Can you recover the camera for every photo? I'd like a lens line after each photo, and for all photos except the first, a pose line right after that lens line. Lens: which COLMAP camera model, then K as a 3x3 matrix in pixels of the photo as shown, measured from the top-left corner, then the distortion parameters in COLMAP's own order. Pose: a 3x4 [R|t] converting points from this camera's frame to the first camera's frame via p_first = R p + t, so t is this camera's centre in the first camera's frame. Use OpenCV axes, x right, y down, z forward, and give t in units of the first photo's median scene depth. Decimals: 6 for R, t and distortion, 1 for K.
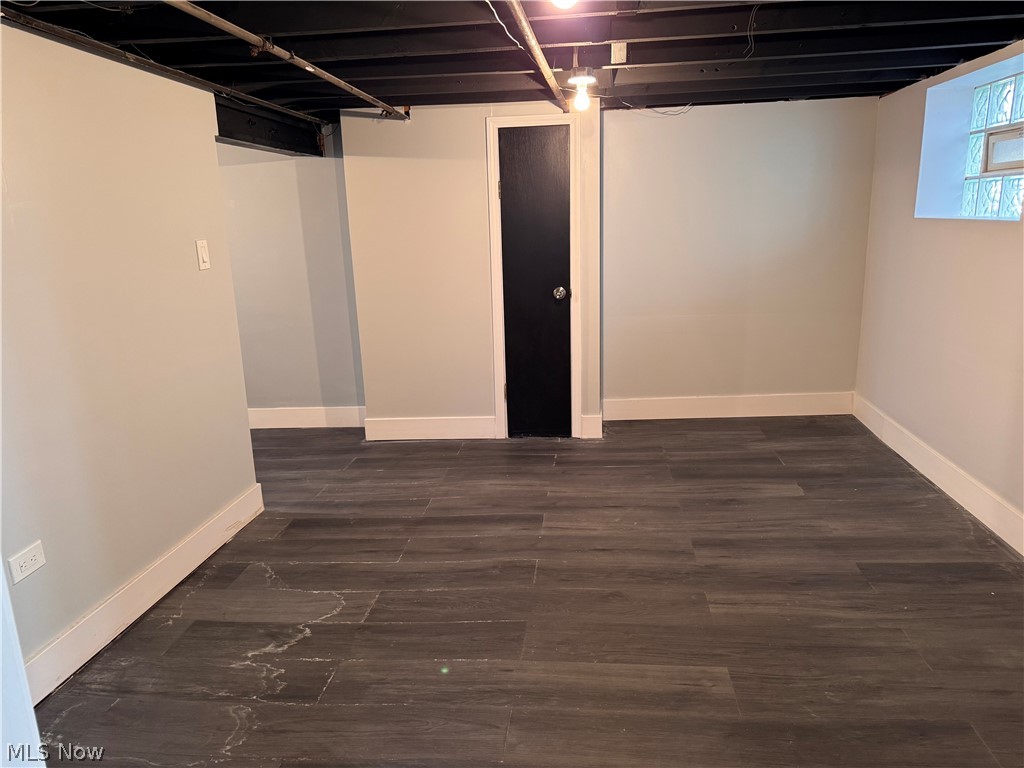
lens RADIAL K [[719.3, 0, 517.0], [0, 719.3, 382.8], [0, 0, 1]] dist [0.057910, -0.087270]
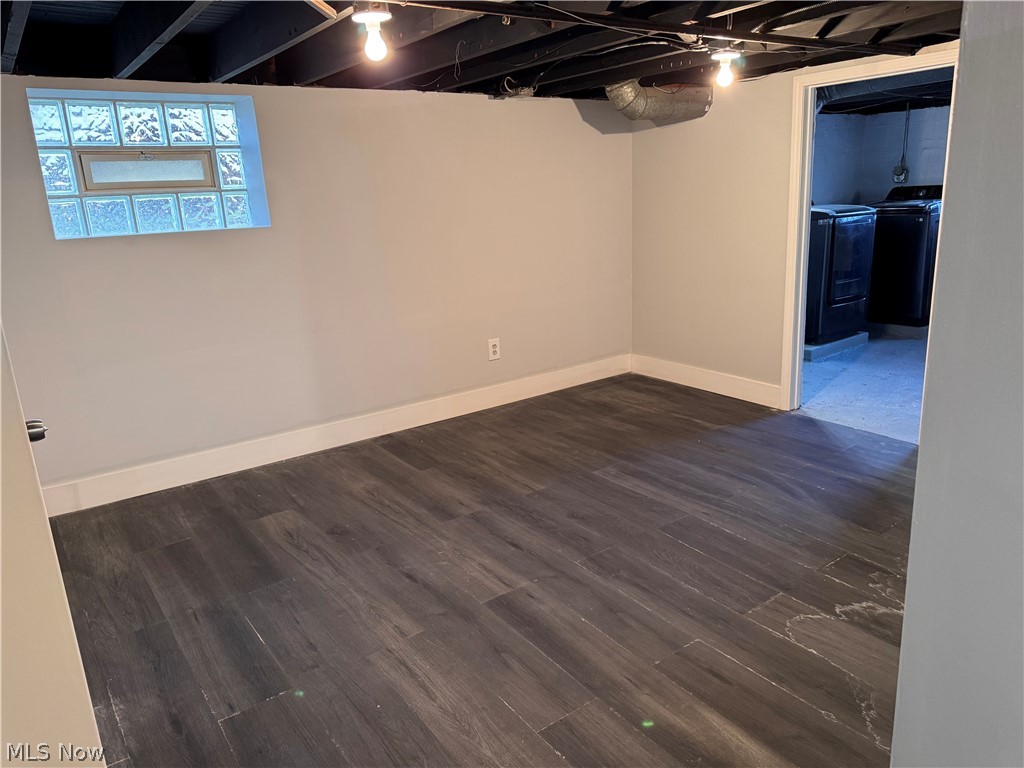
lens RADIAL K [[719.3, 0, 502.6], [0, 719.3, 385.8], [0, 0, 1]] dist [0.057910, -0.087270]
pose [[-0.668750, -0.127742, 0.732431, -0.583814], [0.236998, 0.897112, 0.372856, -0.347714], [-0.704702, 0.422932, -0.569669, 1.538950]]
